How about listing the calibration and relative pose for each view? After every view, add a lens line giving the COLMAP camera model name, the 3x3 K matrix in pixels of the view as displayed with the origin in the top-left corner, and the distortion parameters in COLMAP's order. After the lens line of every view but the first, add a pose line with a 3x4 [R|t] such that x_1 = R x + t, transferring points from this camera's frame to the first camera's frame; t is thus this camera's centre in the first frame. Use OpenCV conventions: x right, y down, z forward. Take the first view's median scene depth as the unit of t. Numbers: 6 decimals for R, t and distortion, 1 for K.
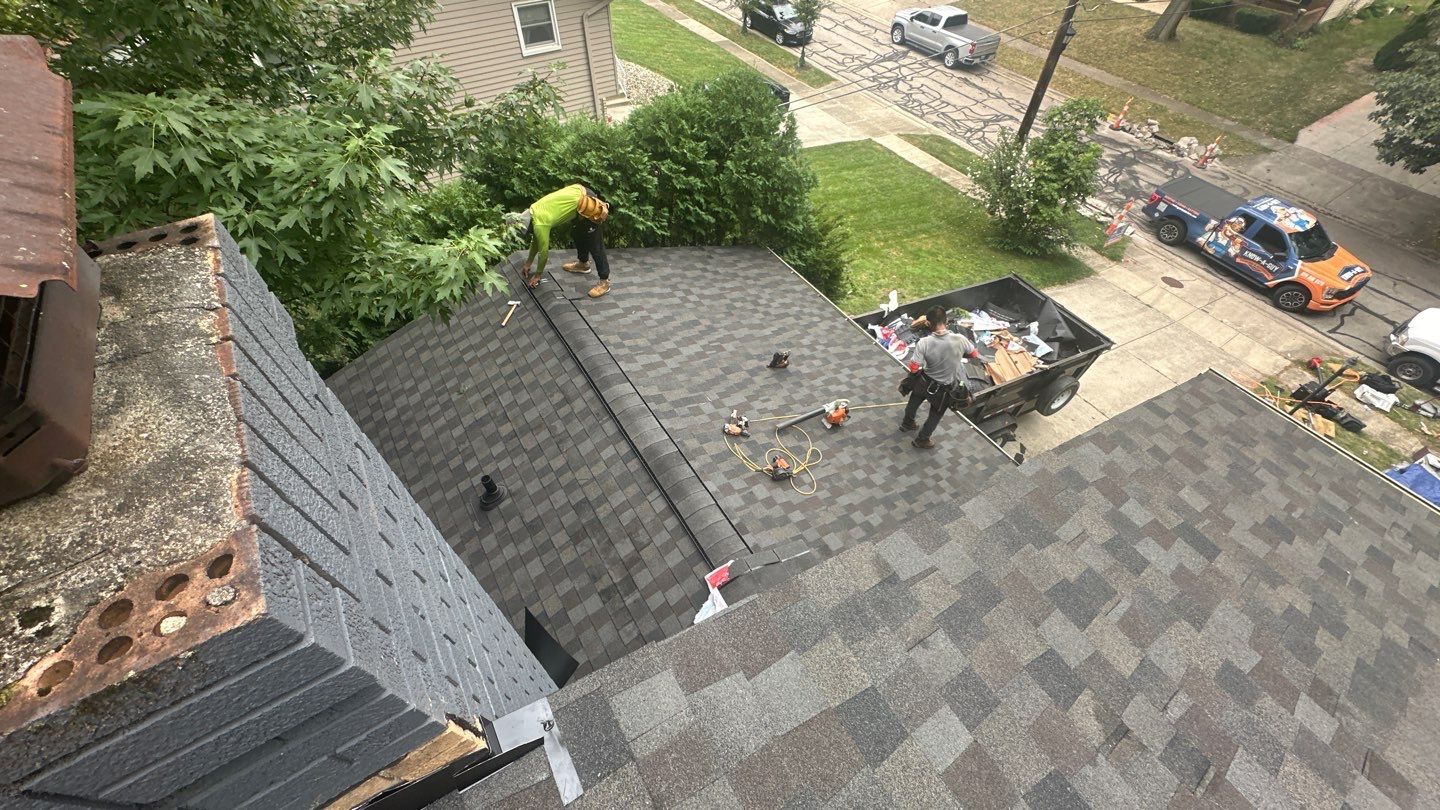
lens RADIAL K [[574.7, 0, 720.0], [0, 574.7, 405.0], [0, 0, 1]] dist [-0.000149, -0.000411]
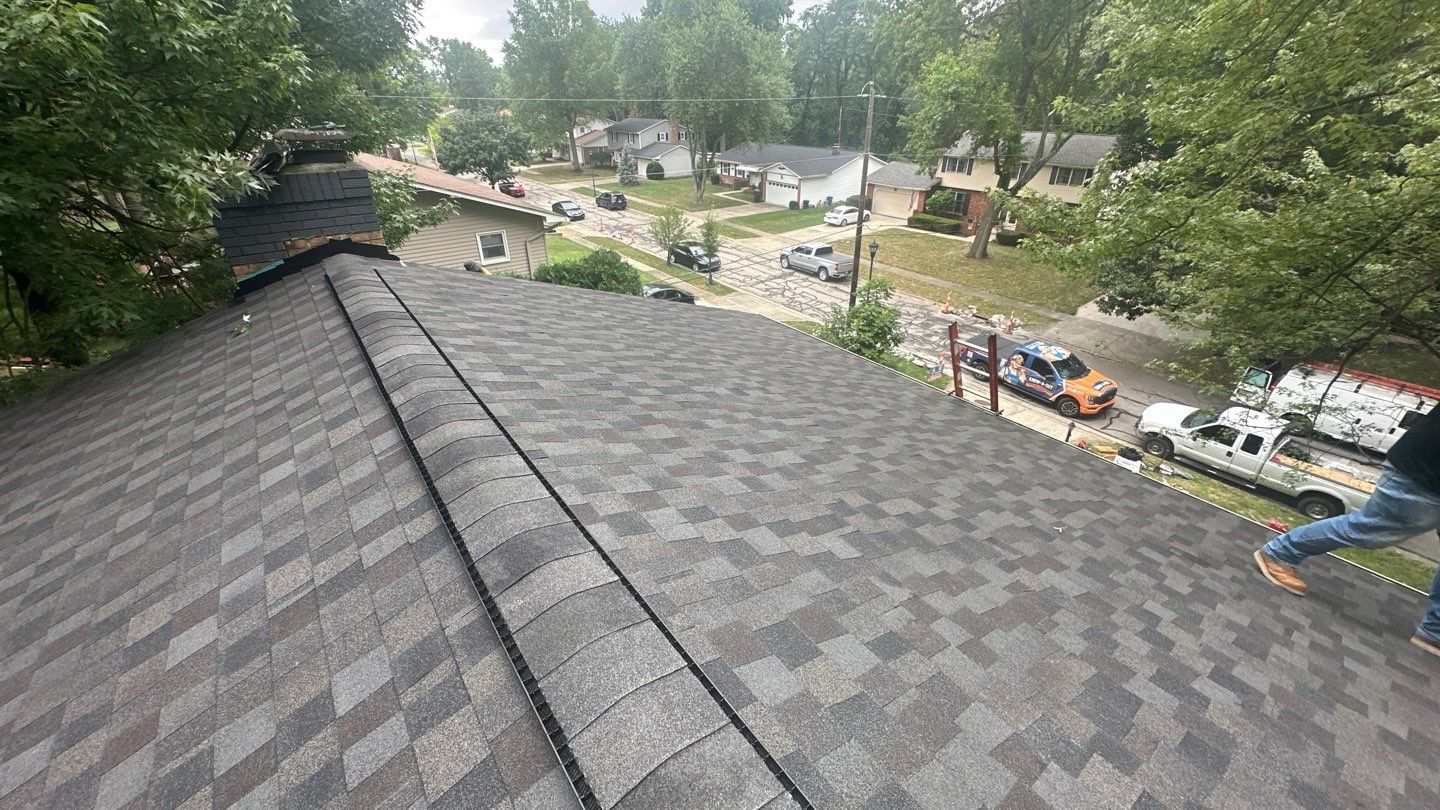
lens RADIAL K [[574.7, 0, 720.0], [0, 574.7, 405.0], [0, 0, 1]] dist [-0.000149, -0.000411]
pose [[0.997286, -0.047629, 0.056140, 0.080536], [0.064654, 0.931330, -0.358392, 0.143090], [-0.035215, 0.361049, 0.931882, -0.122854]]
